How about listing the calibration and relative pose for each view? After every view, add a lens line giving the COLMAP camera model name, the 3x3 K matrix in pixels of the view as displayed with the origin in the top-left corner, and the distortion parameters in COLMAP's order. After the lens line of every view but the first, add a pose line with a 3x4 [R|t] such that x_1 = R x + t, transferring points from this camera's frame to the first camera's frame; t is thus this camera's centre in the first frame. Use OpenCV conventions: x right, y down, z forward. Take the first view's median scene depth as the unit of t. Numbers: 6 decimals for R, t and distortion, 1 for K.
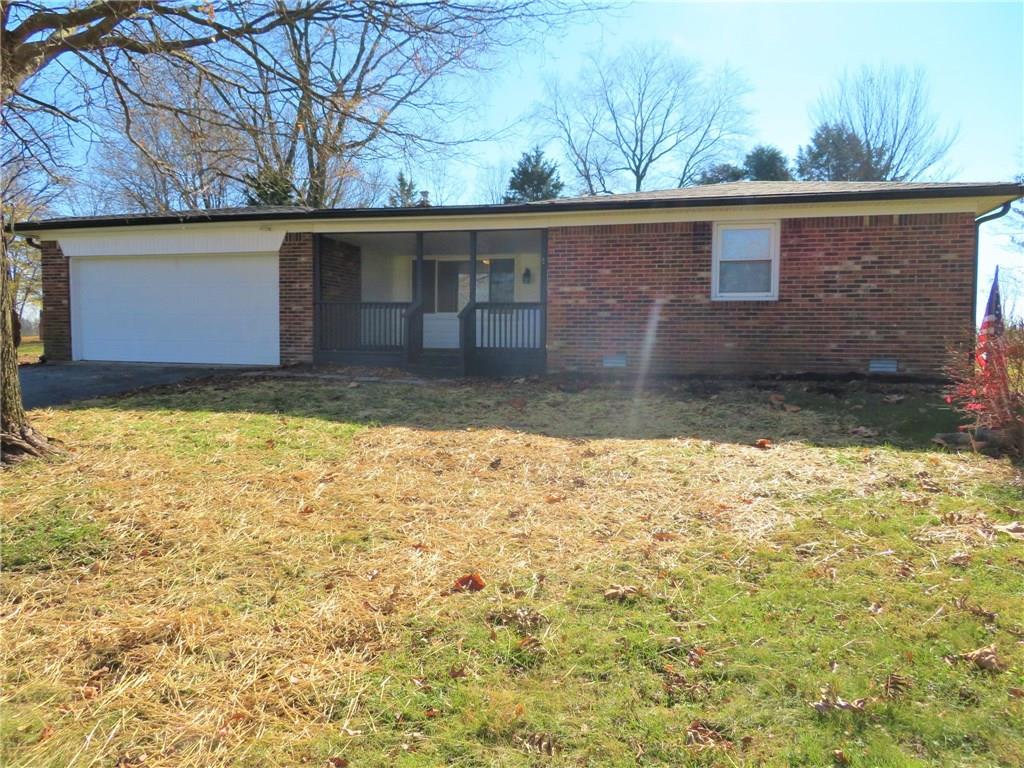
lens RADIAL K [[758.3, 0, 512.0], [0, 758.3, 384.0], [0, 0, 1]] dist [-0.005031, -0.003190]
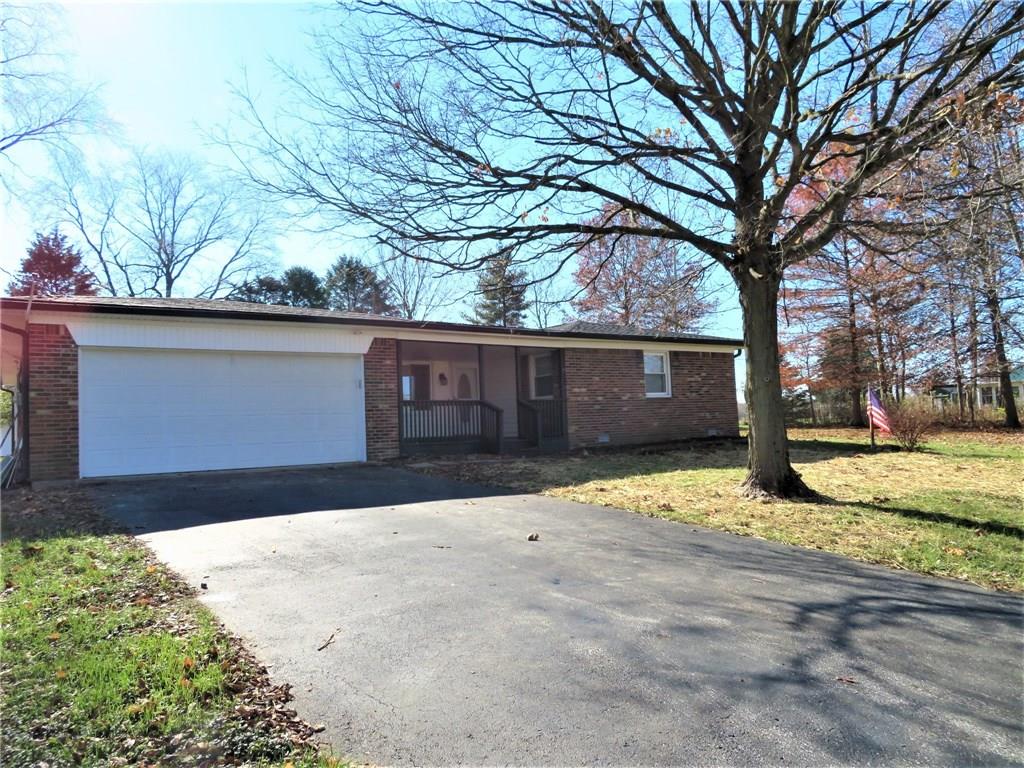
lens RADIAL K [[758.3, 0, 512.0], [0, 758.3, 384.0], [0, 0, 1]] dist [-0.005031, -0.003190]
pose [[0.612295, 0.010207, 0.790564, -1.029200], [0.093185, 0.992016, -0.084980, -0.021956], [-0.785119, 0.125702, 0.606455, 0.189218]]
